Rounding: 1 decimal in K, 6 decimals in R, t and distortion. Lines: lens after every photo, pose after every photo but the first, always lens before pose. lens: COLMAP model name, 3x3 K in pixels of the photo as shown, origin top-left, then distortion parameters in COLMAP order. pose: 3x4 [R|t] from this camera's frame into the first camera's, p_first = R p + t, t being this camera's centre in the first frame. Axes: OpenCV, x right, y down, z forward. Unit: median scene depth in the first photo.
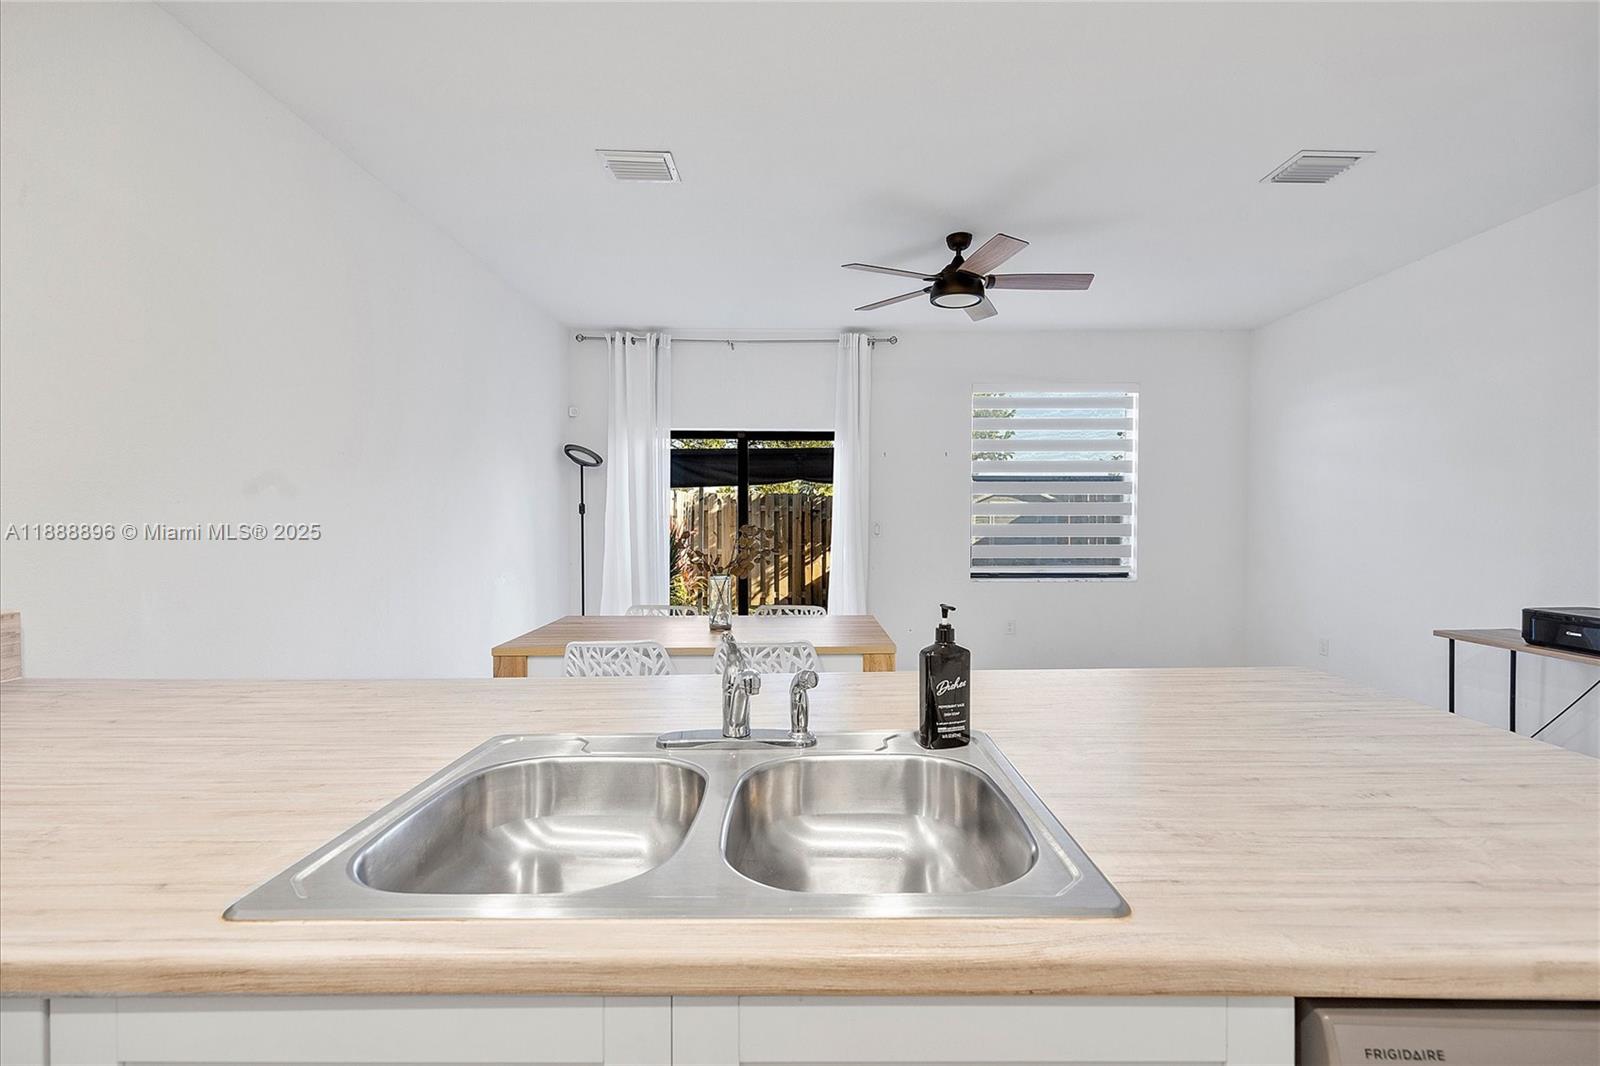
lens RADIAL K [[688.1, 0, 810.2], [0, 688.1, 540.3], [0, 0, 1]] dist [0.010088, 0.000053]
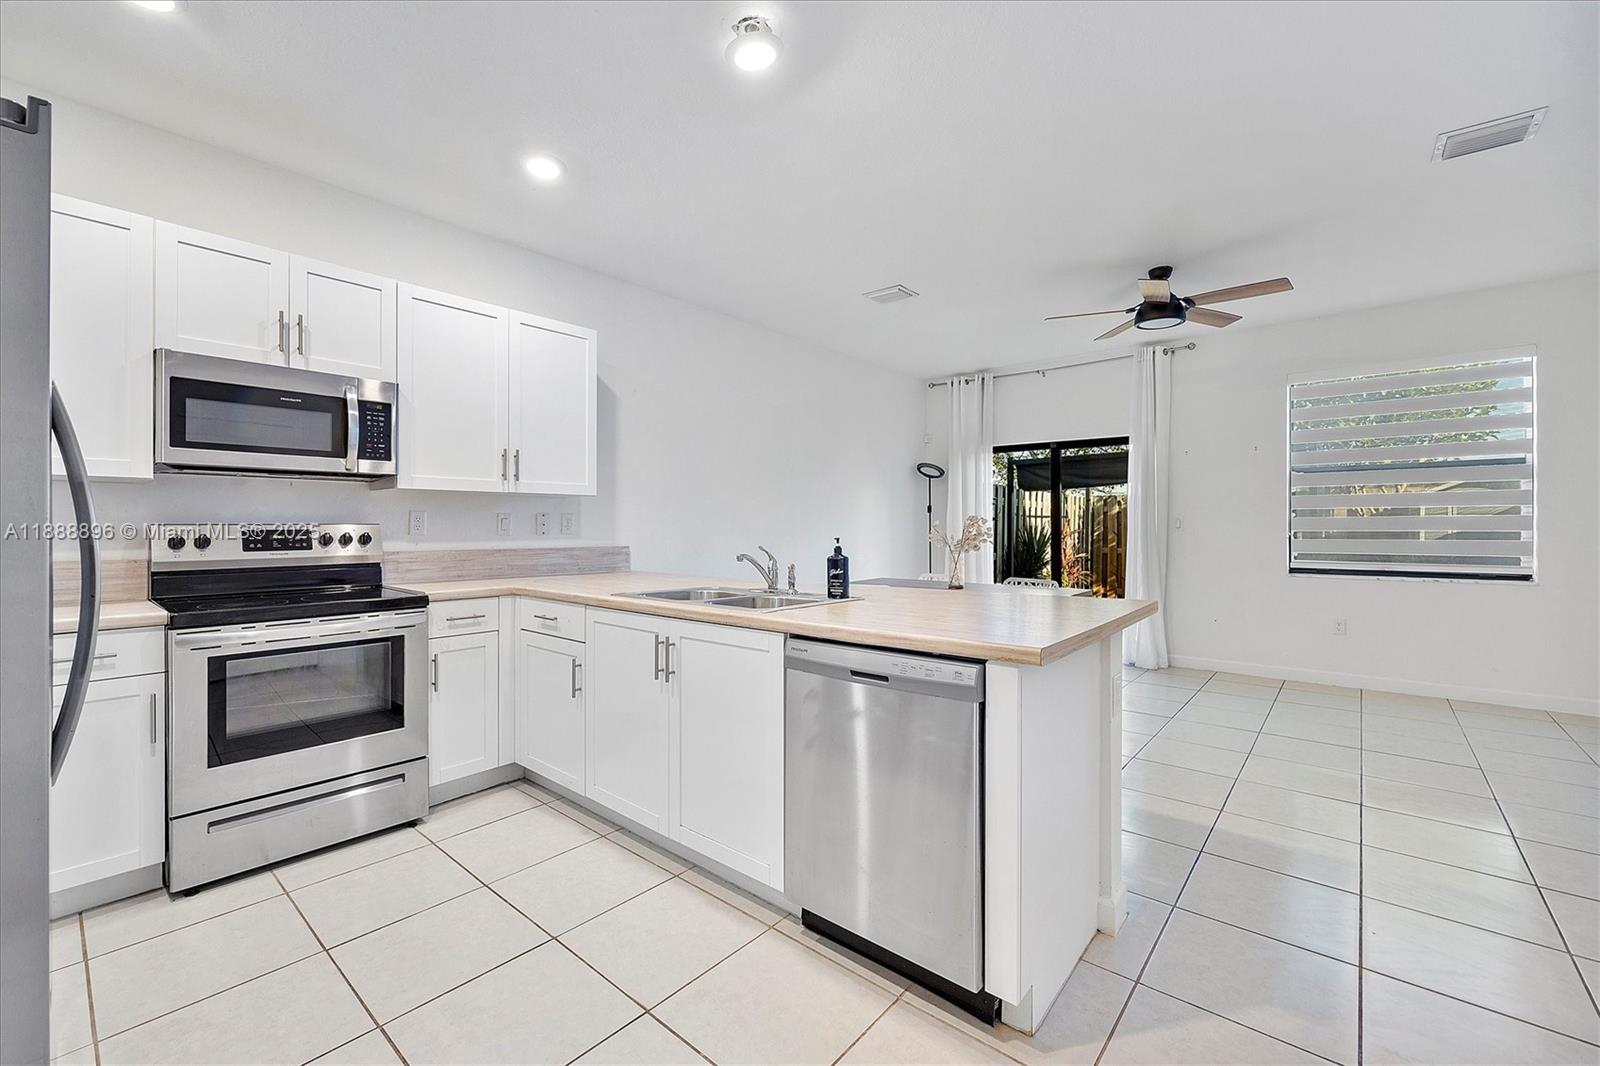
lens RADIAL K [[663.9, 0, 805.9], [0, 663.9, 526.6], [0, 0, 1]] dist [0.002169, -0.000170]
pose [[0.761981, -0.001498, -0.647598, 0.334901], [-0.017185, 0.999598, -0.022531, 0.023255], [0.647372, 0.028297, 0.761649, -0.166682]]
